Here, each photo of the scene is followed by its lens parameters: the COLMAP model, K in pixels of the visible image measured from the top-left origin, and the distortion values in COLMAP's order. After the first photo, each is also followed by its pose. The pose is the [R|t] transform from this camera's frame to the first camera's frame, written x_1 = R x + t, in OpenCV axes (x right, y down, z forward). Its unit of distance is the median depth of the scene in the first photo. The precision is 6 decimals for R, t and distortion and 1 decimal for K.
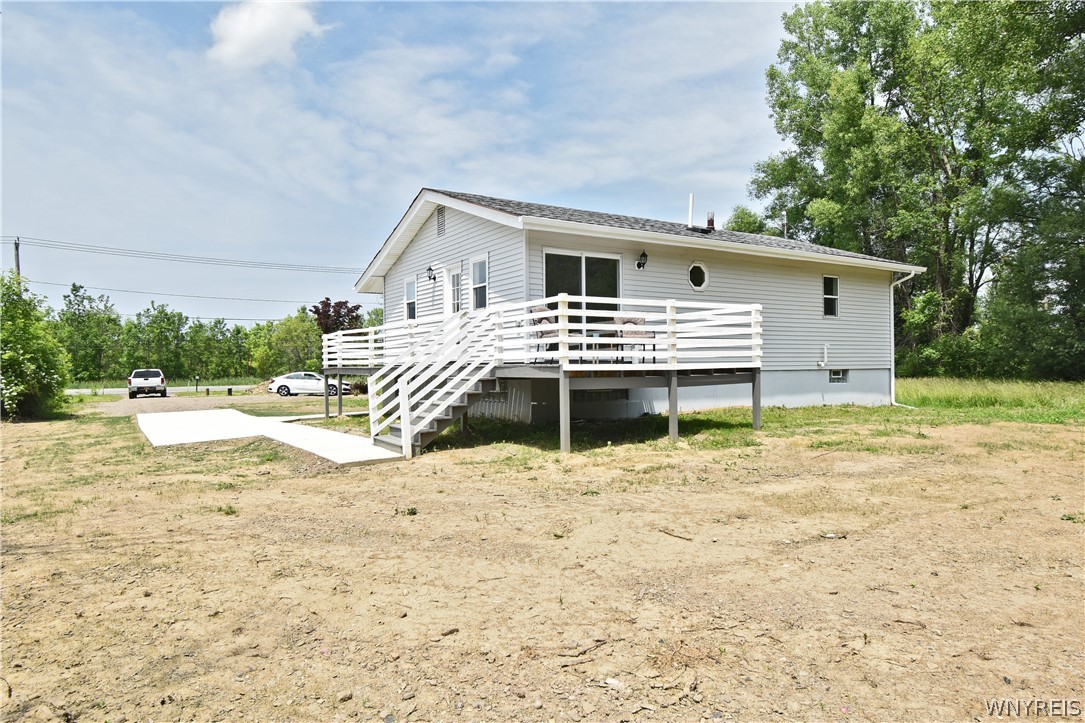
lens RADIAL K [[682.8, 0, 542.2], [0, 682.8, 362.6], [0, 0, 1]] dist [0.002845, 0.001747]
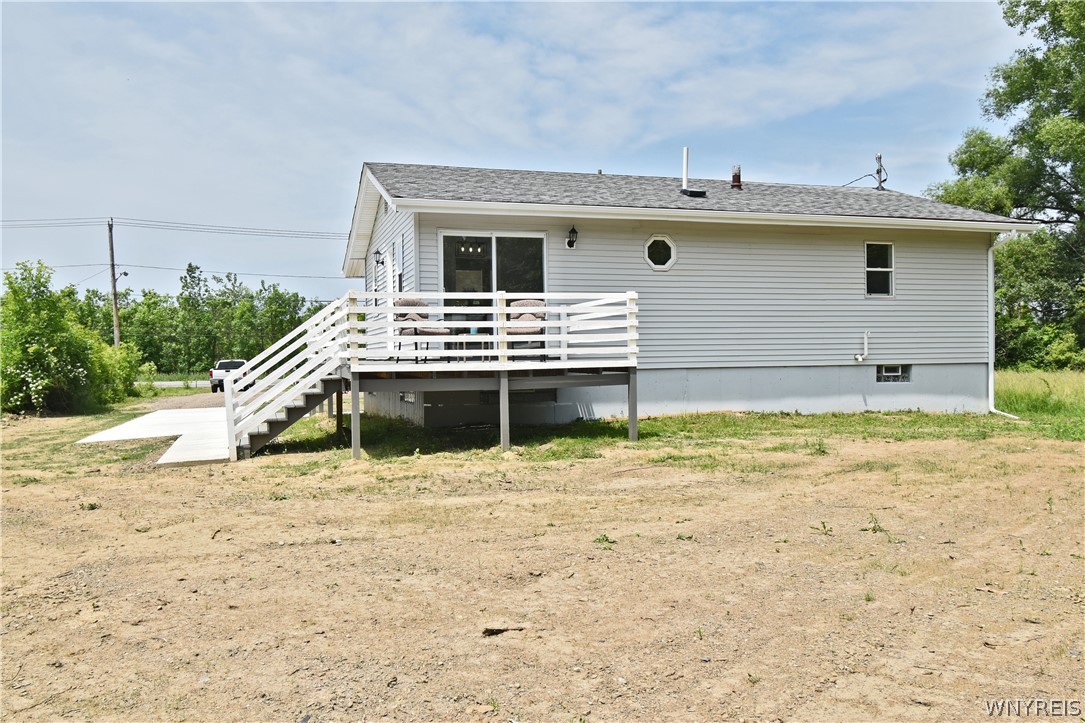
lens RADIAL K [[890.1, 0, 543.4], [0, 890.1, 363.5], [0, 0, 1]] dist [0.004798, 0.009283]
pose [[0.965874, 0.000388, -0.259012, 0.344092], [0.004239, 0.999841, 0.017306, -0.011394], [0.258978, -0.017814, 0.965719, -0.066492]]
